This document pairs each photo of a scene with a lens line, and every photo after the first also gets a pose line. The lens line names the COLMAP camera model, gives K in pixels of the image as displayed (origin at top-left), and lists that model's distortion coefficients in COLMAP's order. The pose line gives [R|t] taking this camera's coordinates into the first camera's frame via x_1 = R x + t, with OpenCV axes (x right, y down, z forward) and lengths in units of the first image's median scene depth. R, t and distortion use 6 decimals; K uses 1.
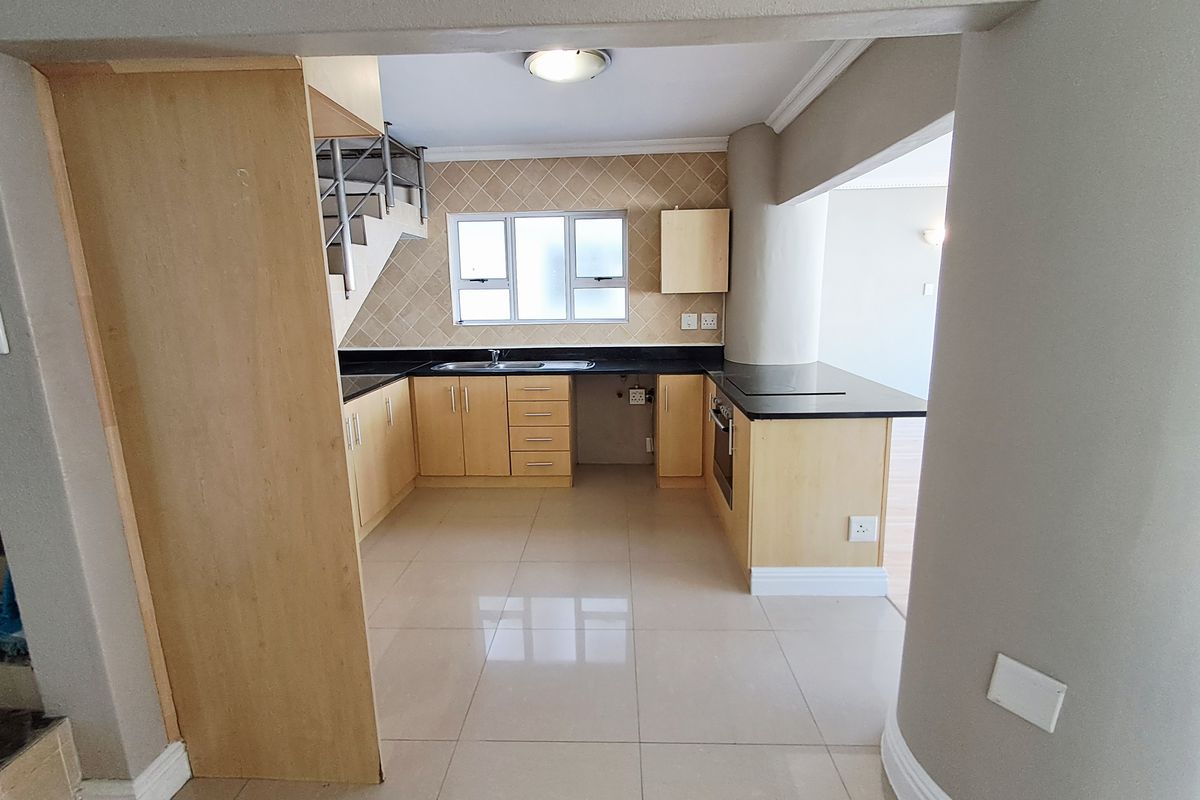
lens RADIAL K [[547.2, 0, 596.6], [0, 547.2, 397.6], [0, 0, 1]] dist [0.000535, 0.000052]
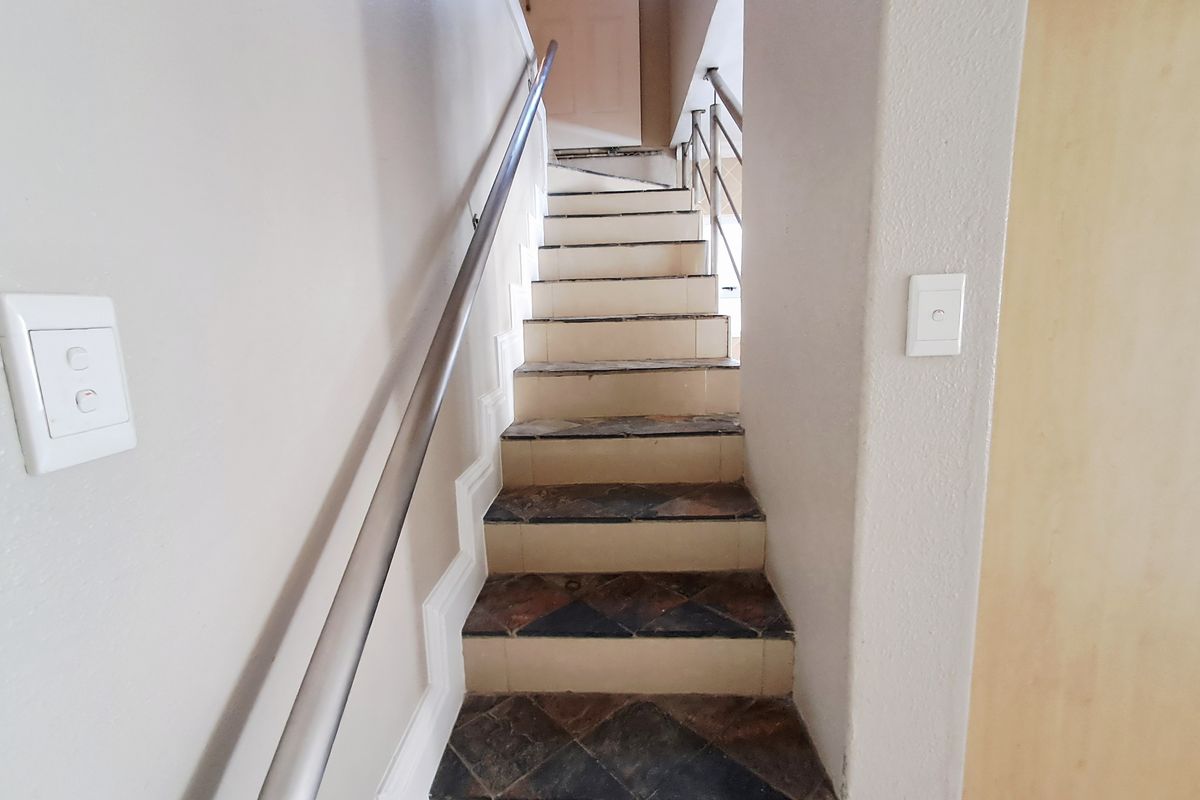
lens RADIAL K [[547.2, 0, 596.6], [0, 547.2, 397.6], [0, 0, 1]] dist [0.000535, 0.000052]
pose [[0.999878, -0.015555, -0.001537, -1.234046], [0.015489, 0.999230, -0.036054, -0.008043], [0.002097, 0.036025, 0.999349, 0.271720]]
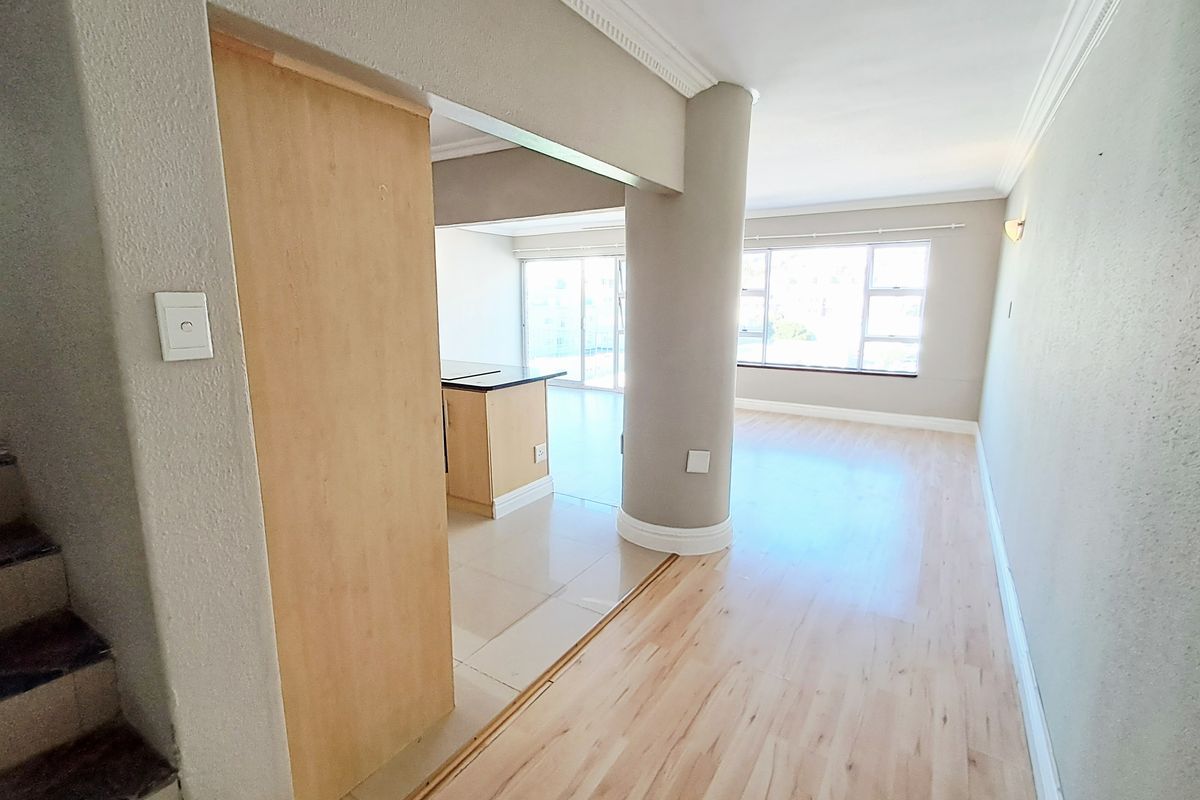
lens RADIAL K [[550.3, 0, 598.2], [0, 550.3, 397.3], [0, 0, 1]] dist [-0.004751, -0.000864]
pose [[0.500594, -0.133802, 0.855279, -1.222852], [0.154904, 0.985882, 0.063568, 0.014650], [-0.851710, 0.100664, 0.514253, 0.058090]]
